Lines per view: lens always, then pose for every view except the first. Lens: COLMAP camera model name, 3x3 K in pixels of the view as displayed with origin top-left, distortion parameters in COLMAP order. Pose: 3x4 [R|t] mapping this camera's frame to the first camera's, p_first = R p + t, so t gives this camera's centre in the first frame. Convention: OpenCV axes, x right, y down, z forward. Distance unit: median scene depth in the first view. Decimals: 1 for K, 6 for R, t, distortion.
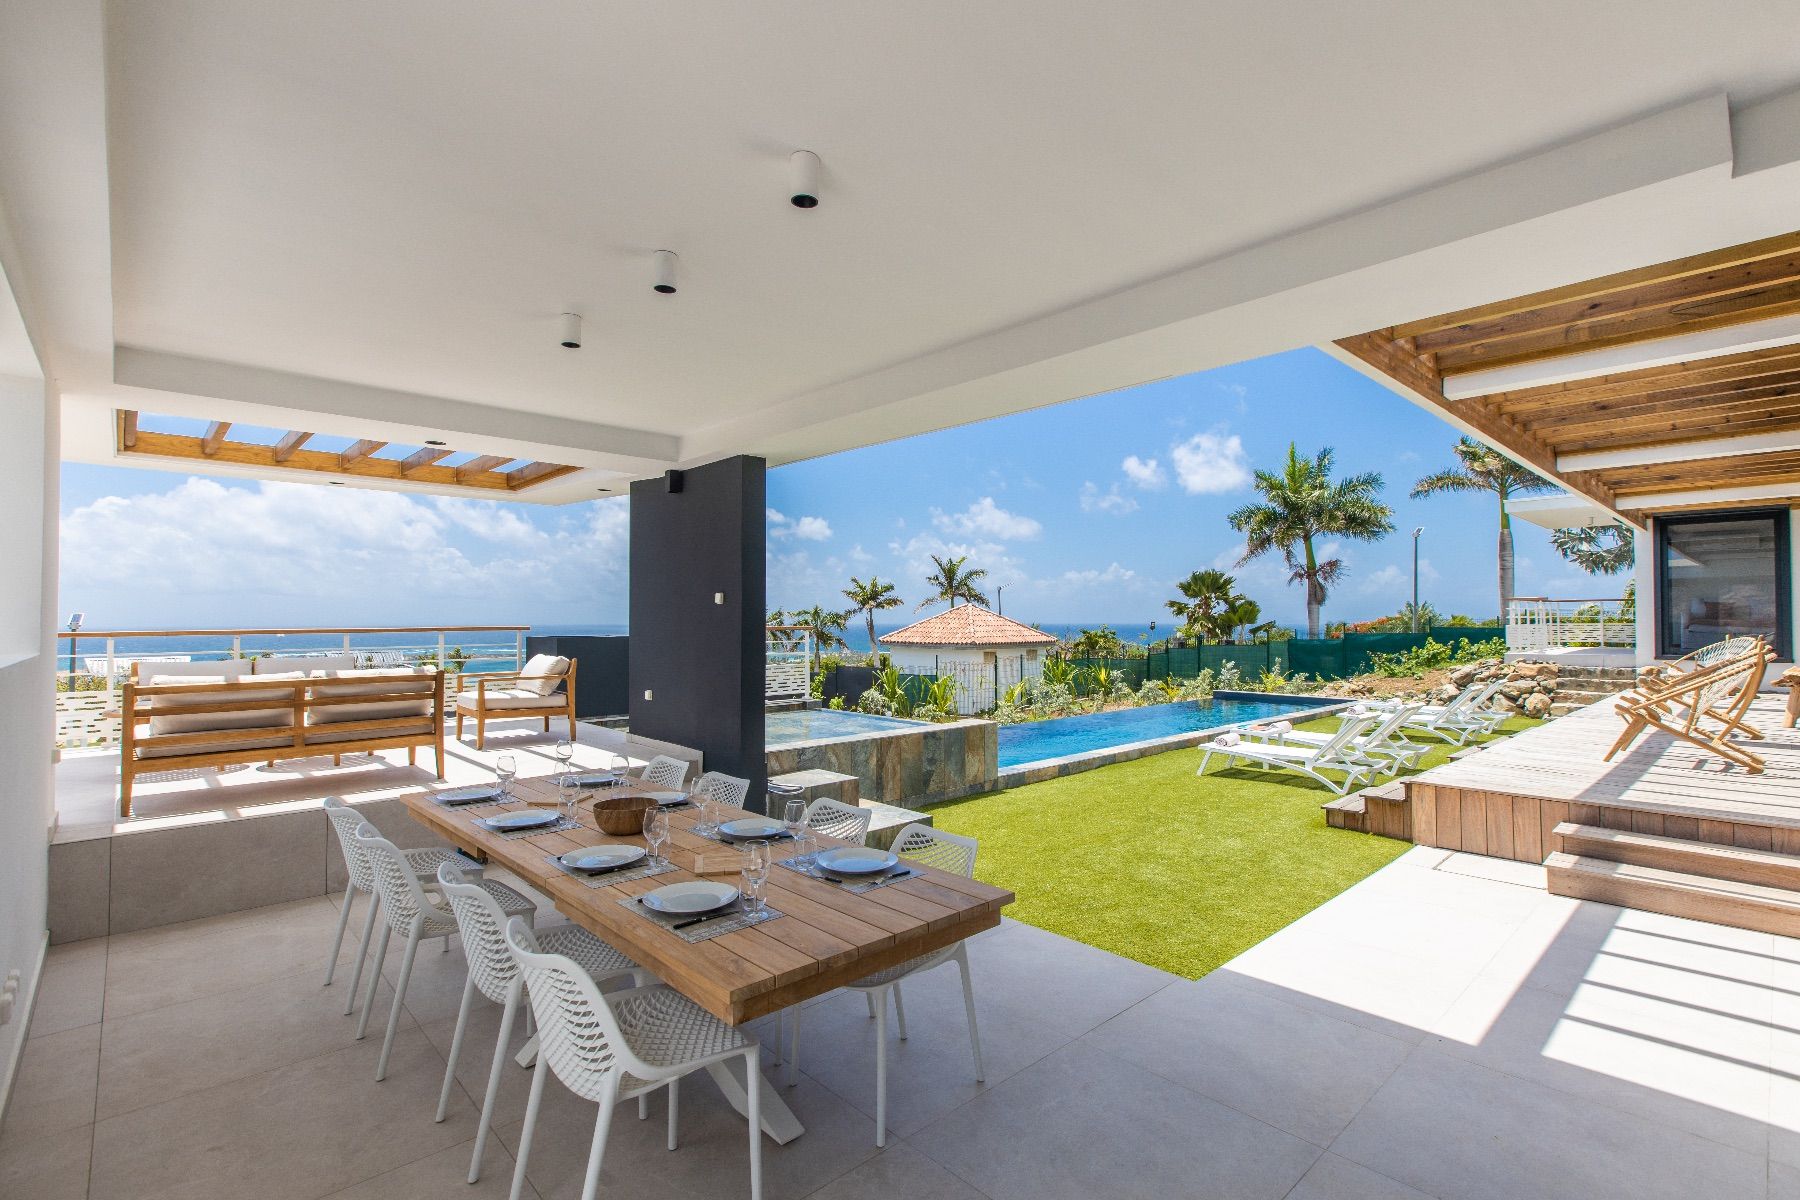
lens RADIAL K [[826.0, 0, 899.7], [0, 826.0, 604.3], [0, 0, 1]] dist [0.002423, 0.000183]
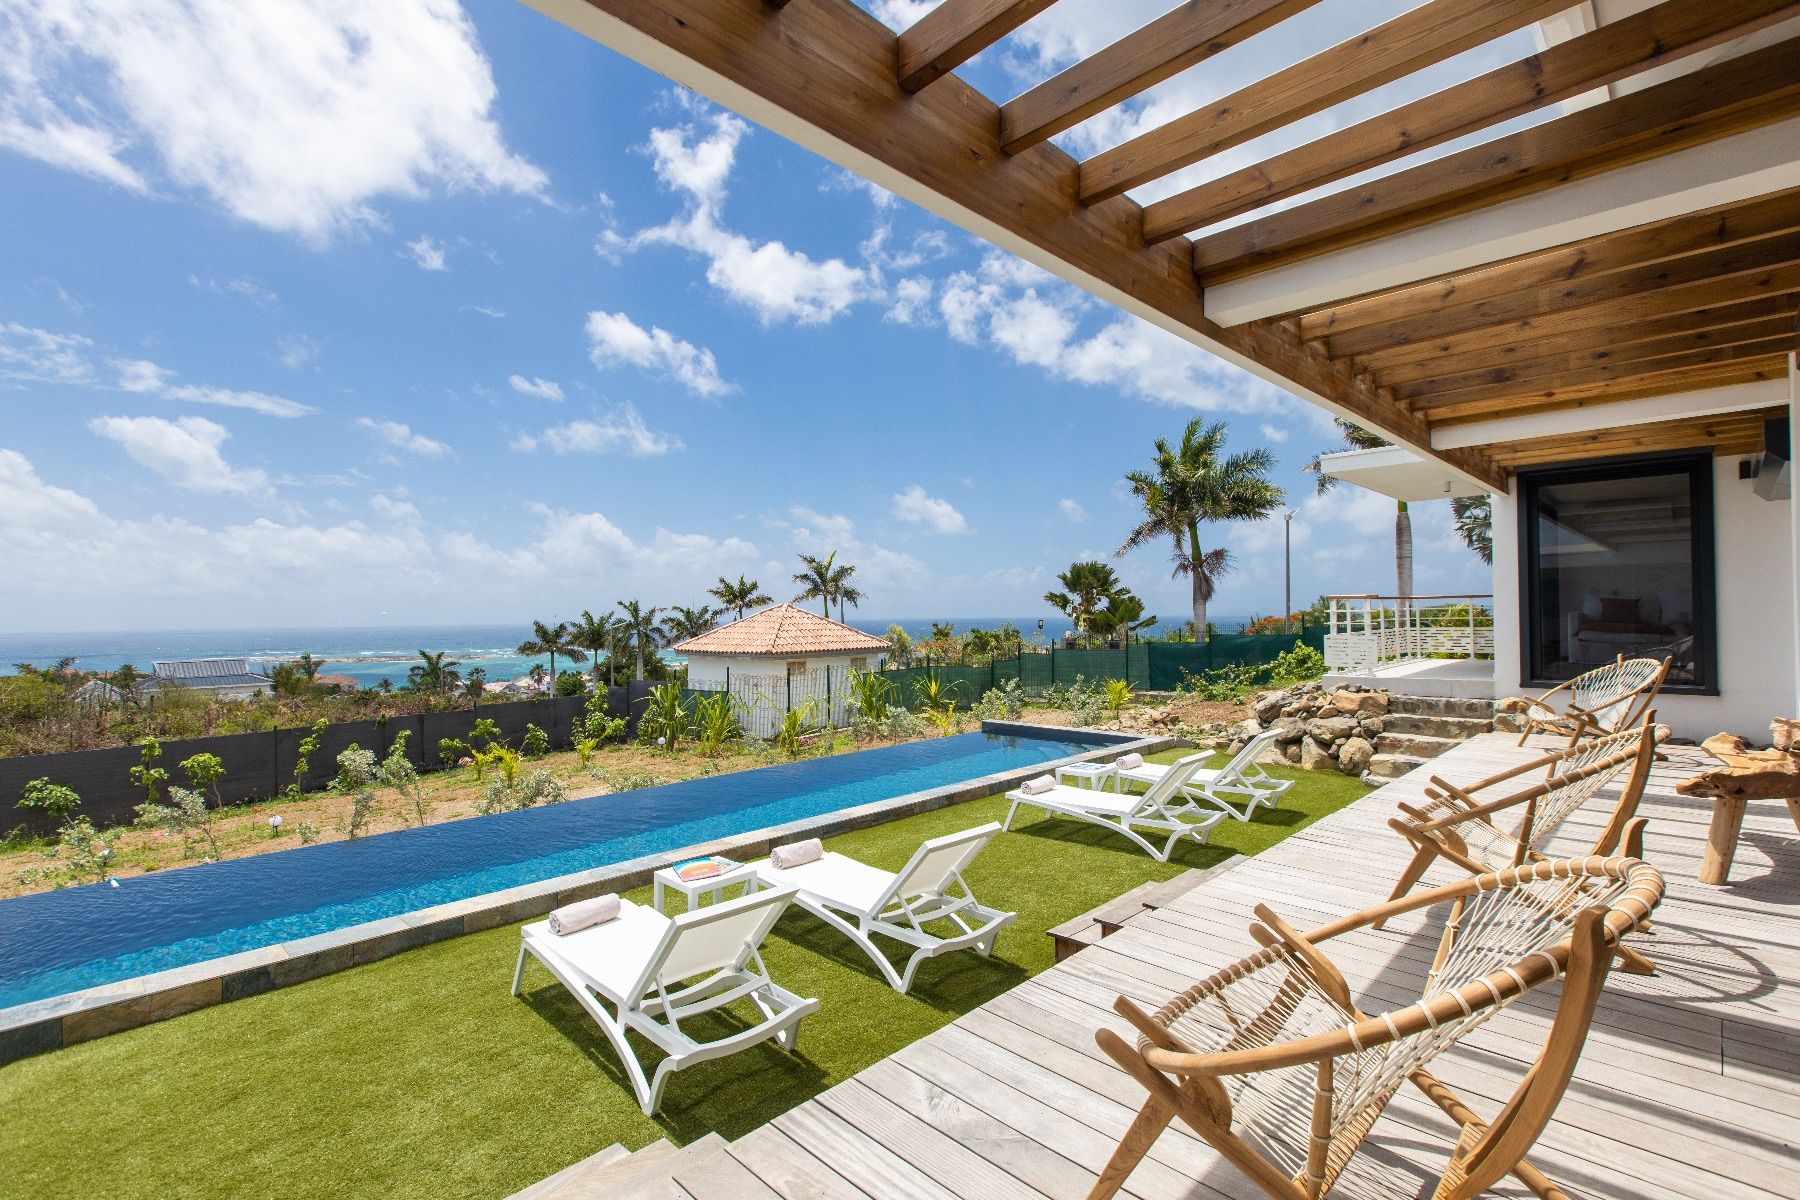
lens RADIAL K [[826.0, 0, 898.2], [0, 826.0, 607.4], [0, 0, 1]] dist [0.002423, 0.000183]
pose [[0.998922, -0.011649, 0.044924, 0.186309], [0.011207, 0.999886, 0.010078, -0.005107], [-0.045036, -0.009564, 0.998940, 0.173651]]
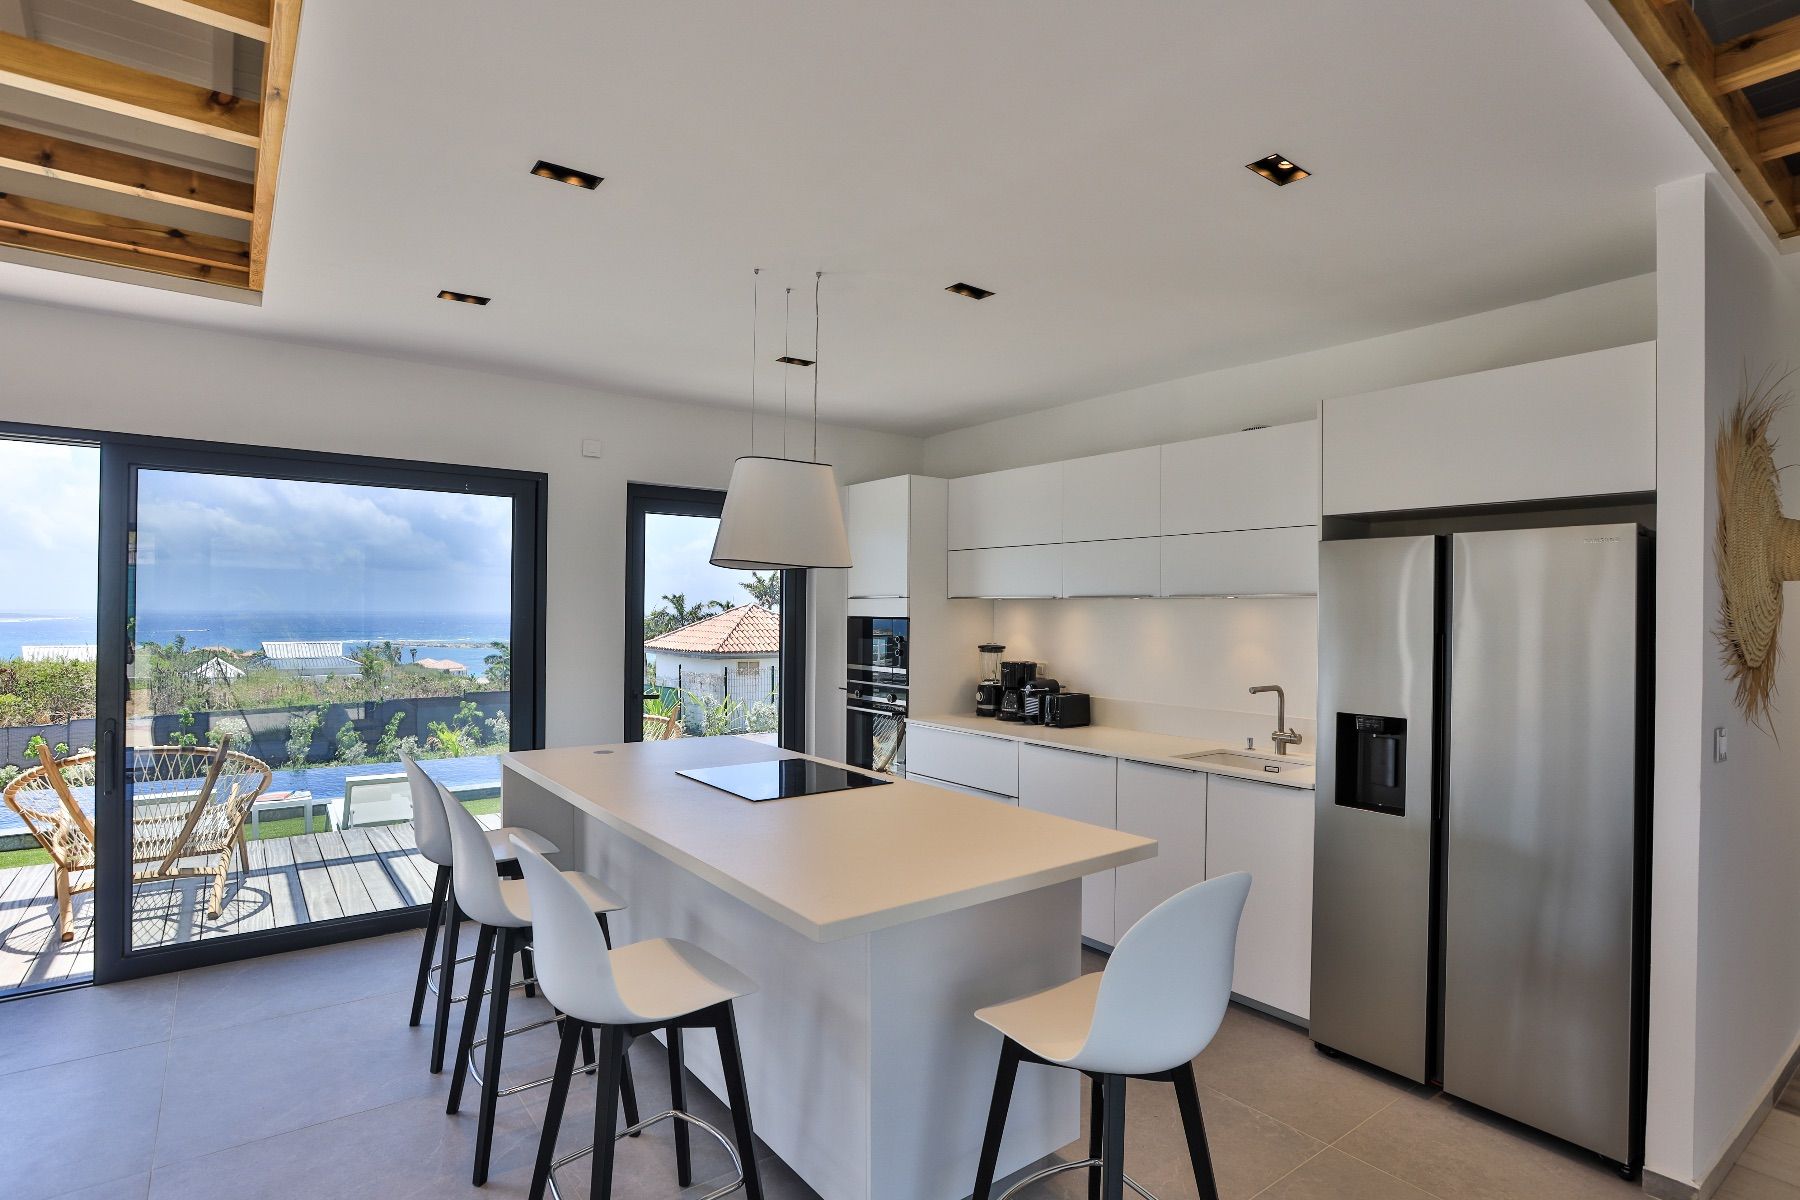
lens RADIAL K [[927.0, 0, 898.8], [0, 927.0, 607.3], [0, 0, 1]] dist [-0.004169, -0.000361]
pose [[0.993185, 0.011175, -0.116014, 0.392433], [-0.009534, 0.999847, 0.014689, -0.013219], [0.116160, -0.013483, 0.993139, 0.090000]]
